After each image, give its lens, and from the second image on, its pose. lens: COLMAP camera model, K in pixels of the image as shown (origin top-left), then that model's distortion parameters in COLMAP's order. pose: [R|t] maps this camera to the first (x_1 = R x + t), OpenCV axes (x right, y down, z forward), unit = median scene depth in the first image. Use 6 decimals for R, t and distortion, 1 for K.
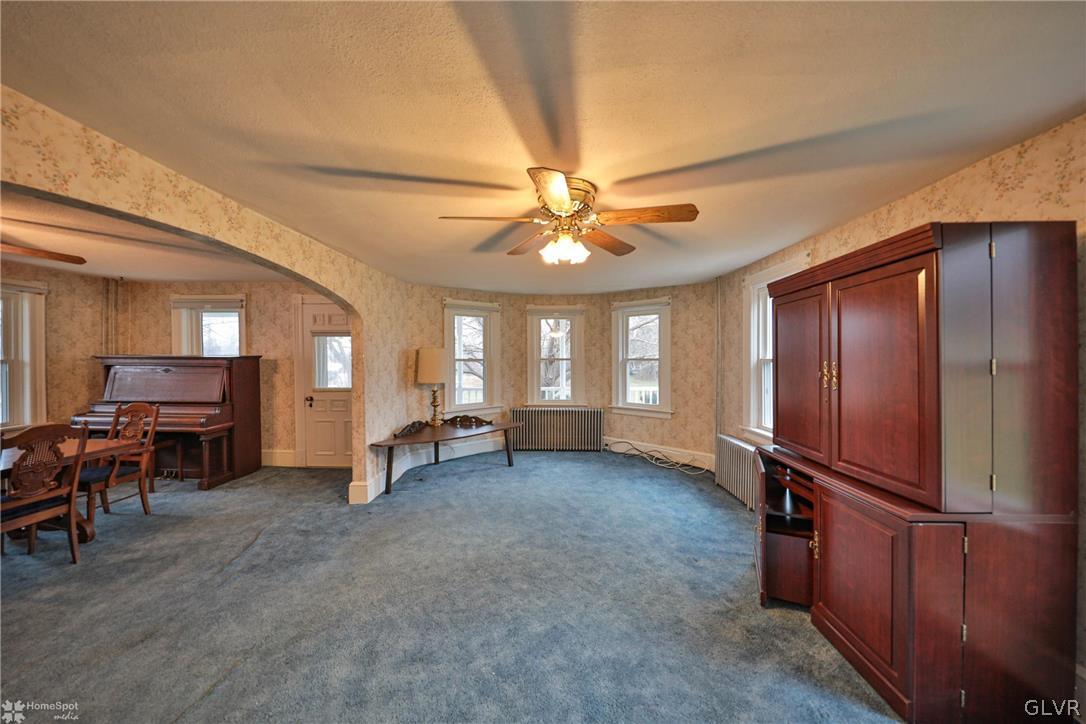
lens RADIAL K [[368.6, 0, 540.1], [0, 368.6, 360.2], [0, 0, 1]] dist [0.000756, -0.000250]
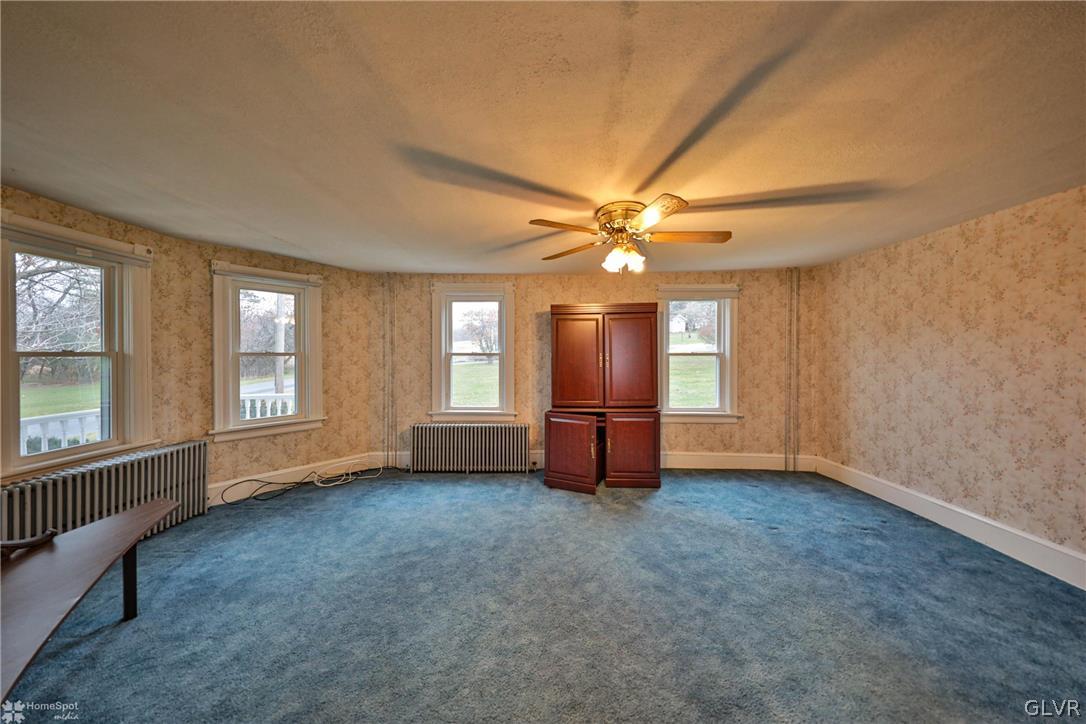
lens RADIAL K [[368.6, 0, 538.8], [0, 368.6, 354.3], [0, 0, 1]] dist [0.000756, -0.000250]
pose [[-0.015490, 0.001057, 0.999879, -0.521341], [0.006798, 0.999976, -0.000952, 0.003026], [-0.999857, 0.006782, -0.015497, 0.595833]]
